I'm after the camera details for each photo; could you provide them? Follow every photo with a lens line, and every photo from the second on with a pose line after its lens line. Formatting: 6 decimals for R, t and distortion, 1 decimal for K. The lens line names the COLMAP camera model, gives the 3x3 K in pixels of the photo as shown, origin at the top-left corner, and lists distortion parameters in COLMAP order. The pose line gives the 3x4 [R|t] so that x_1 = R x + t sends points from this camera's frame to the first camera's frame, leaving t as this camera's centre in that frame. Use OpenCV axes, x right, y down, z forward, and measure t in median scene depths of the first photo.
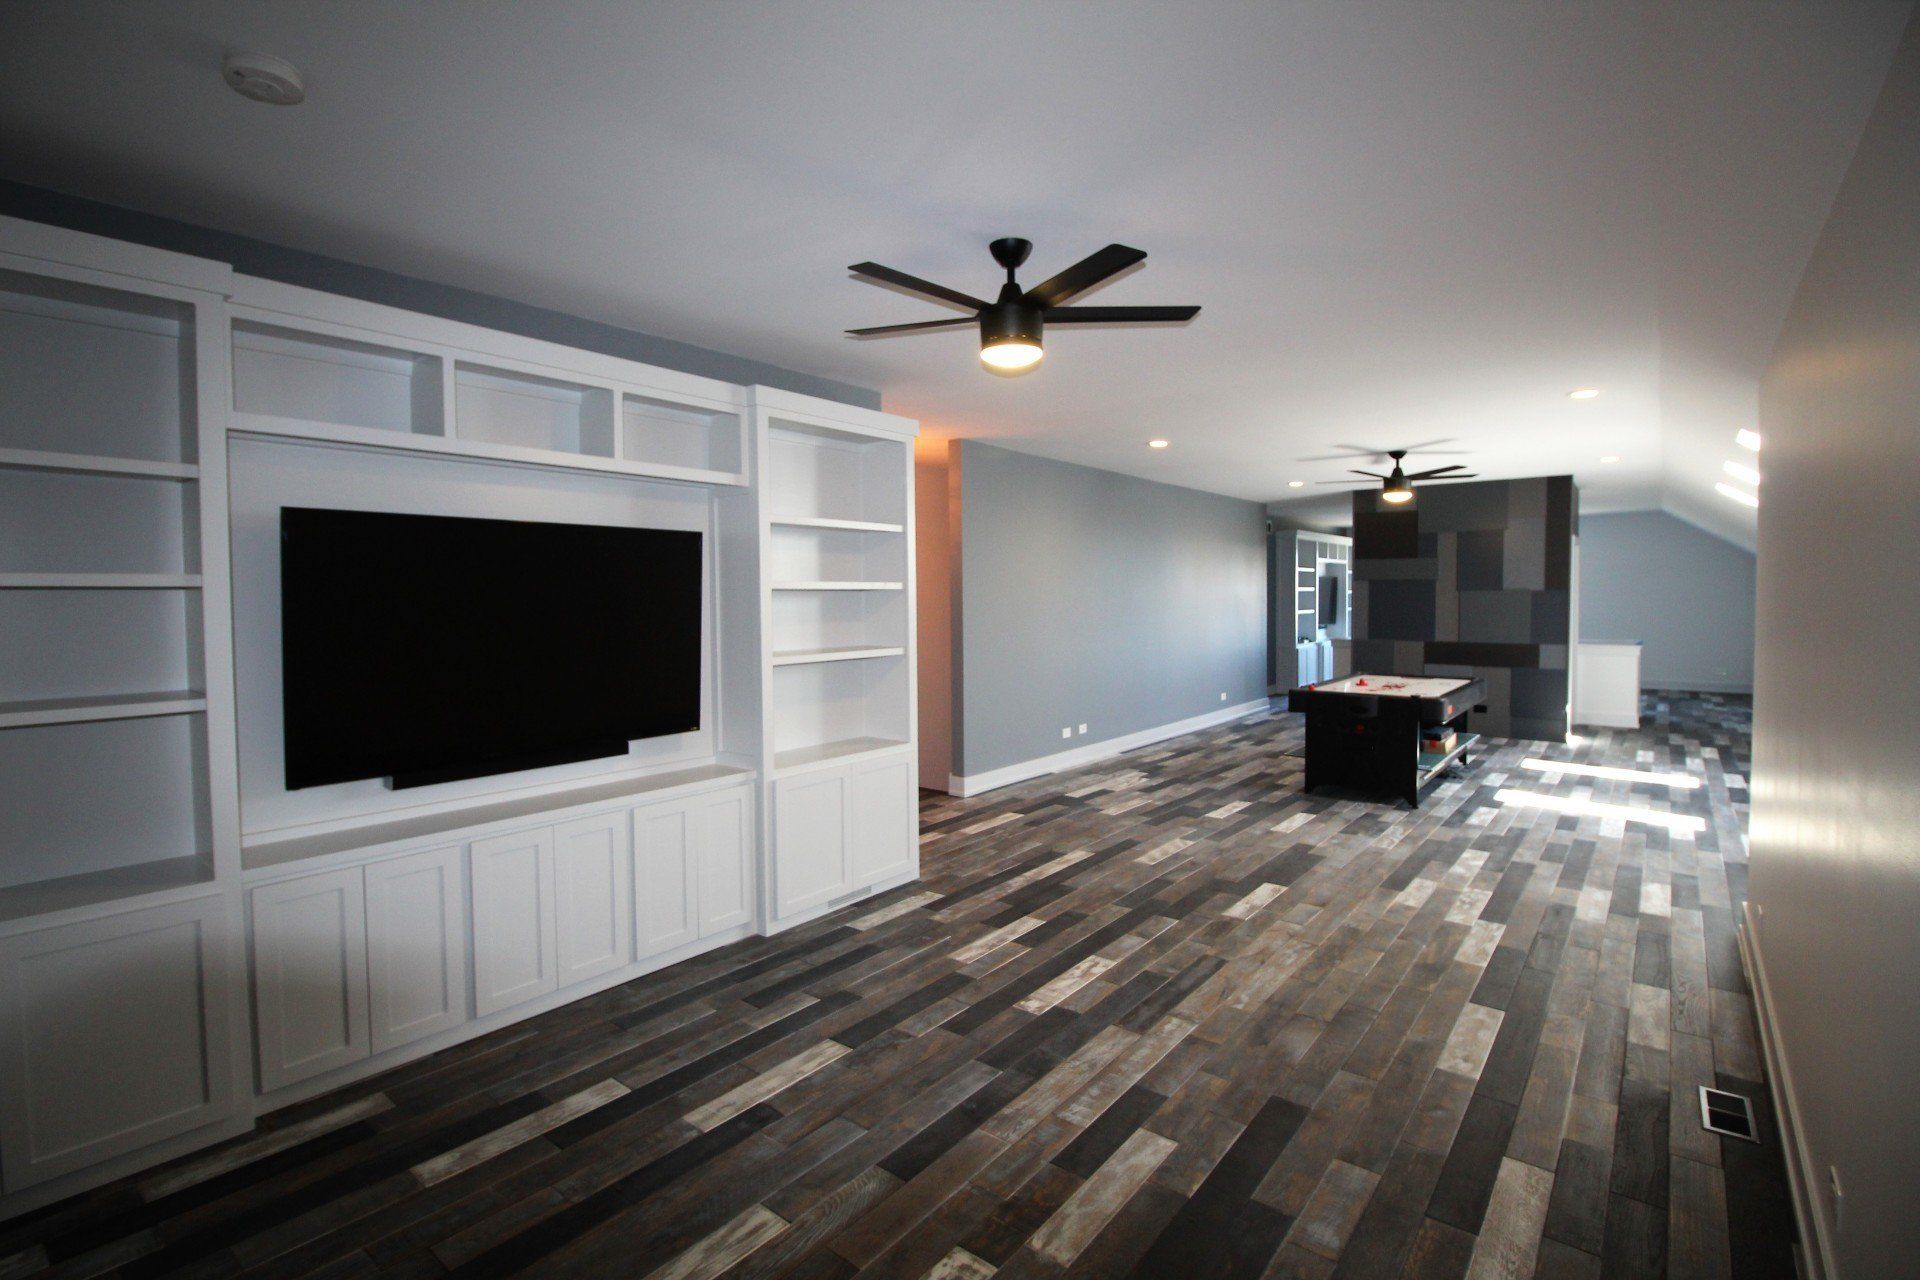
lens RADIAL K [[886.8, 0, 979.4], [0, 886.8, 629.9], [0, 0, 1]] dist [0.000543, -0.013448]
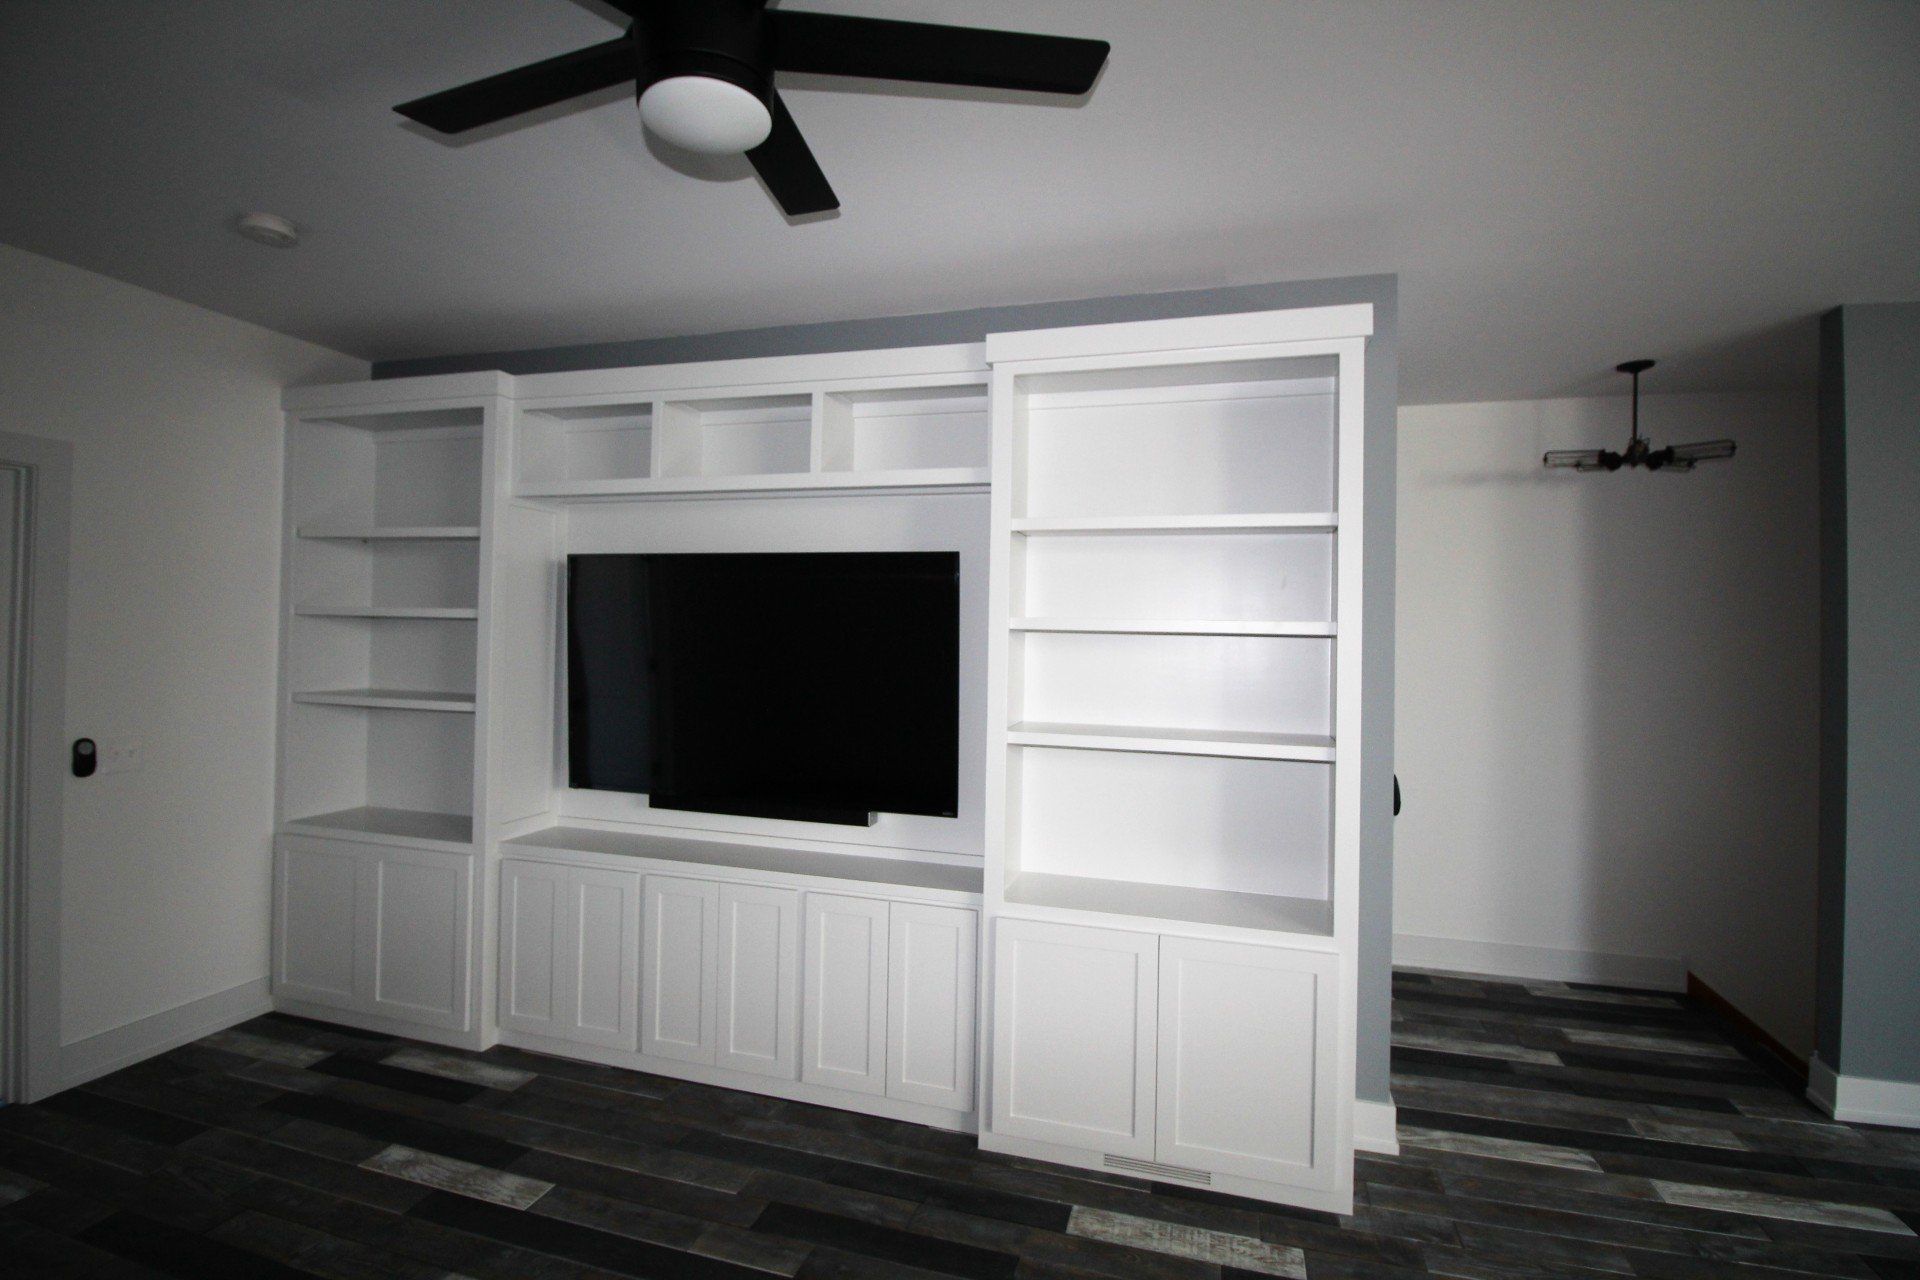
lens RADIAL K [[886.8, 0, 979.4], [0, 886.8, 629.9], [0, 0, 1]] dist [0.000543, -0.013448]
pose [[0.366437, 0.003074, -0.930438, 0.399814], [-0.061696, 0.997874, -0.021002, -0.030990], [0.928395, 0.065100, 0.365848, 0.771041]]
